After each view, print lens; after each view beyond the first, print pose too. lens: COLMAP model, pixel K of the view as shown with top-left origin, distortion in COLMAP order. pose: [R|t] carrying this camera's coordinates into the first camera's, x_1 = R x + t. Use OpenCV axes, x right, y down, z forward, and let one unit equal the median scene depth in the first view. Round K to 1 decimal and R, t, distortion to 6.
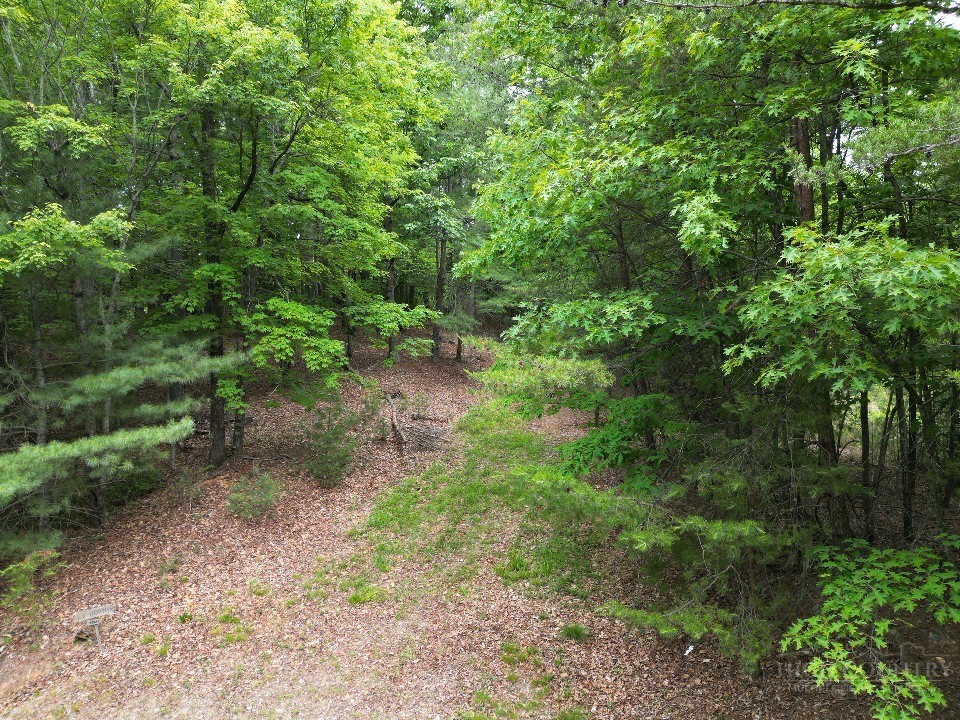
lens RADIAL K [[718.8, 0, 482.0], [0, 718.8, 363.0], [0, 0, 1]] dist [0.061951, -0.058075]
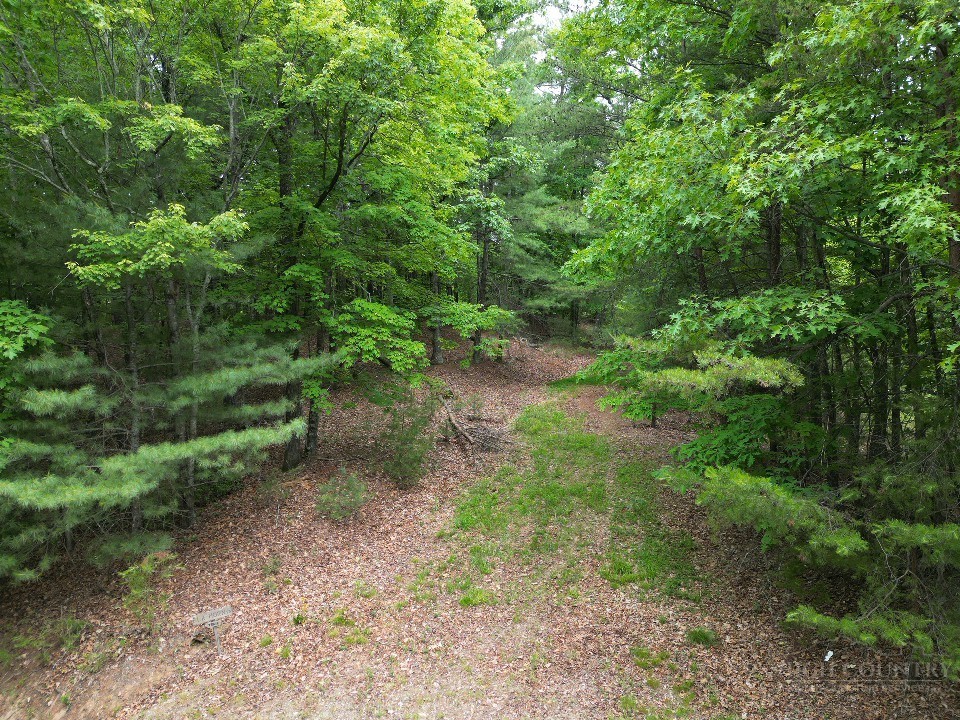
lens RADIAL K [[718.8, 0, 486.1], [0, 718.8, 362.7], [0, 0, 1]] dist [0.061951, -0.058075]
pose [[0.999930, -0.002853, -0.011492, -0.127930], [0.002826, 0.999993, -0.002393, 0.001401], [0.011499, 0.002361, 0.999931, 0.009305]]
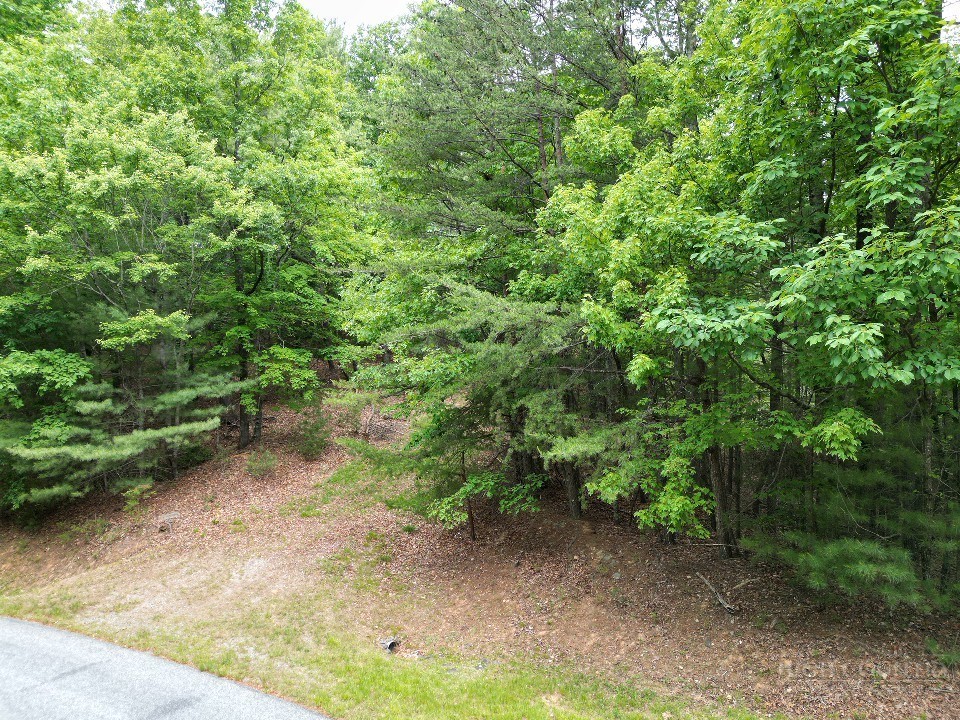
lens RADIAL K [[651.1, 0, 482.2], [0, 651.1, 361.2], [0, 0, 1]] dist [0.005359, -0.001819]
pose [[0.998745, 0.000041, -0.050094, 0.345670], [-0.000650, 0.999926, -0.012140, -0.046356], [0.050090, 0.012157, 0.998671, -0.619886]]
